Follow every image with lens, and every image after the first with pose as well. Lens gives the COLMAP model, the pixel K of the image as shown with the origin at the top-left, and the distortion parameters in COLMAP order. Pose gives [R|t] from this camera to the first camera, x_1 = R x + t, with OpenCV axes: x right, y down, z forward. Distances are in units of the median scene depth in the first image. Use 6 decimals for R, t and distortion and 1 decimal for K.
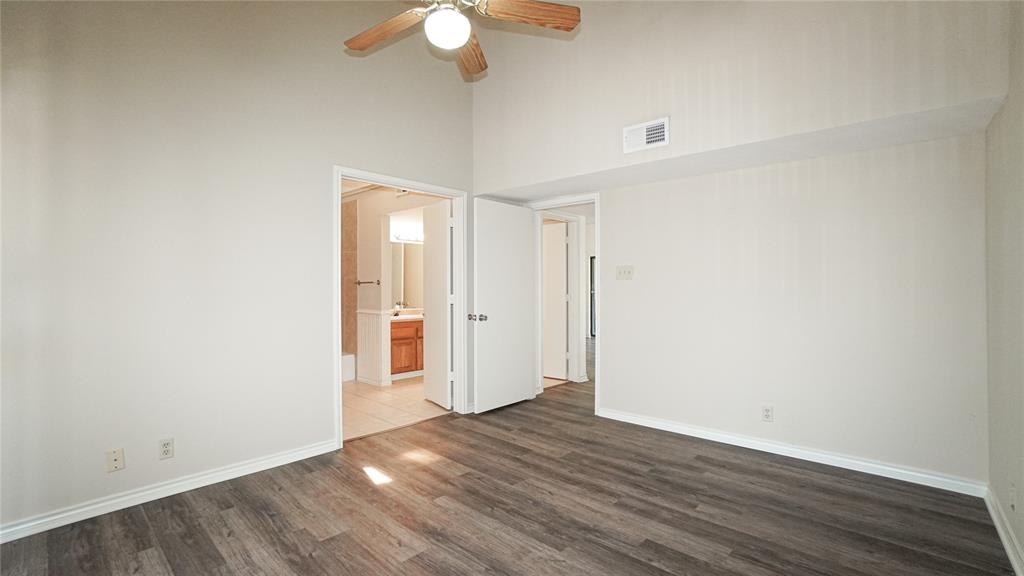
lens RADIAL K [[452.0, 0, 505.6], [0, 452.0, 285.1], [0, 0, 1]] dist [-0.060169, 0.021985]
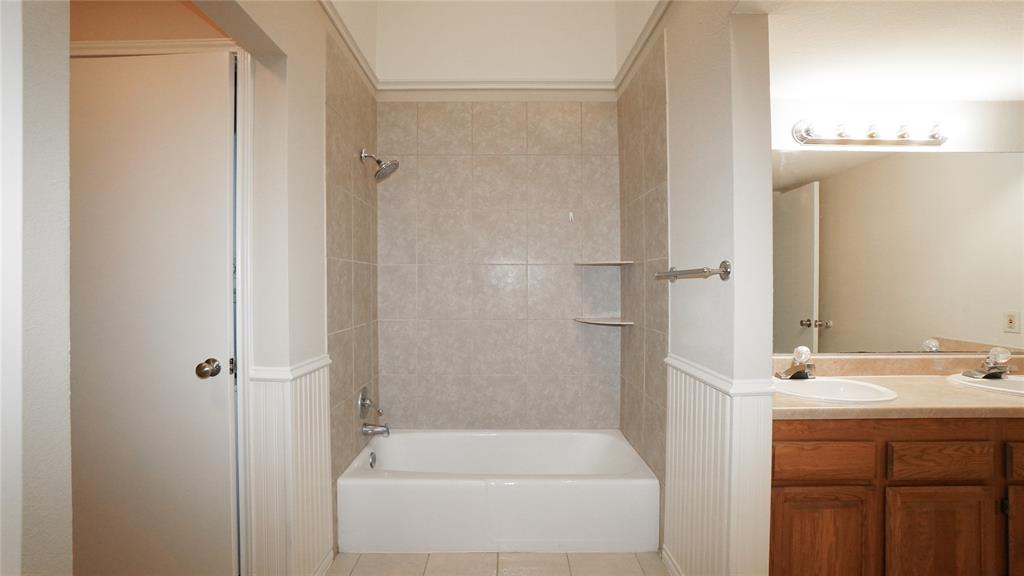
lens RADIAL K [[452.0, 0, 505.6], [0, 452.0, 285.1], [0, 0, 1]] dist [-0.060169, 0.021985]
pose [[0.676582, 0.001285, -0.736367, -0.380058], [0.003629, 0.999981, 0.005080, 0.000186], [0.736359, -0.006110, 0.676564, 1.576441]]
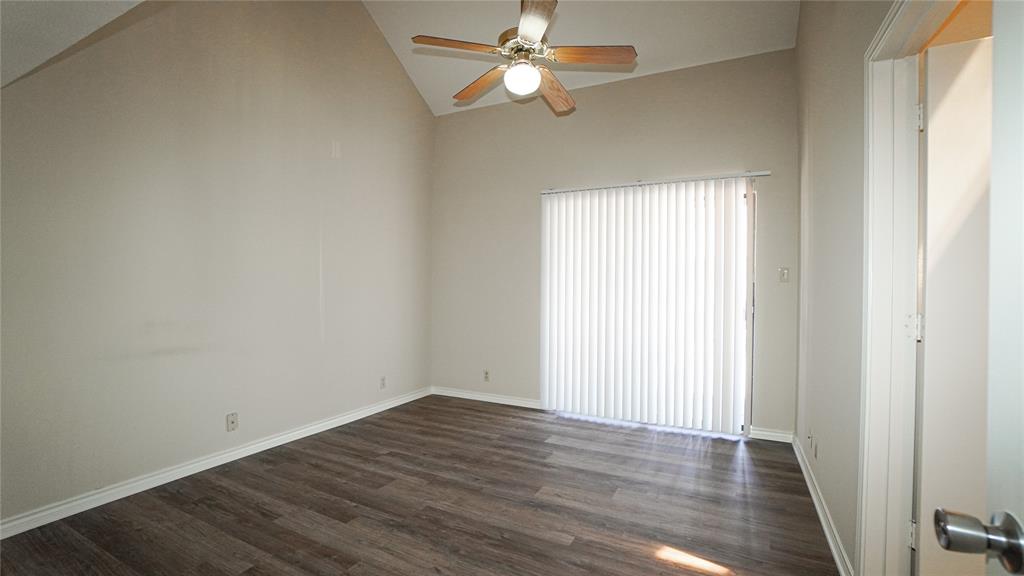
lens RADIAL K [[452.0, 0, 505.6], [0, 452.0, 285.1], [0, 0, 1]] dist [-0.060169, 0.021985]
pose [[-0.966342, -0.008958, -0.257104, 0.192293], [-0.007008, 0.999939, -0.008499, 0.006361], [0.257164, -0.006411, -0.966346, 1.811883]]
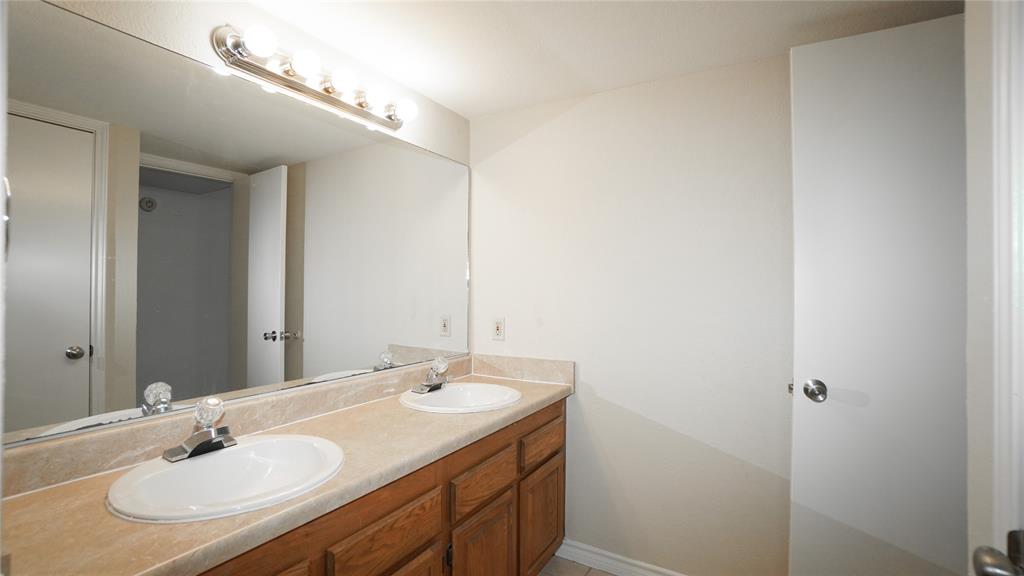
lens RADIAL K [[452.0, 0, 505.6], [0, 452.0, 285.1], [0, 0, 1]] dist [-0.060169, 0.021985]
pose [[0.981469, 0.006186, 0.191523, -0.390593], [-0.005490, 0.999976, -0.004165, 0.000945], [-0.191544, 0.003037, 0.981479, 1.985613]]
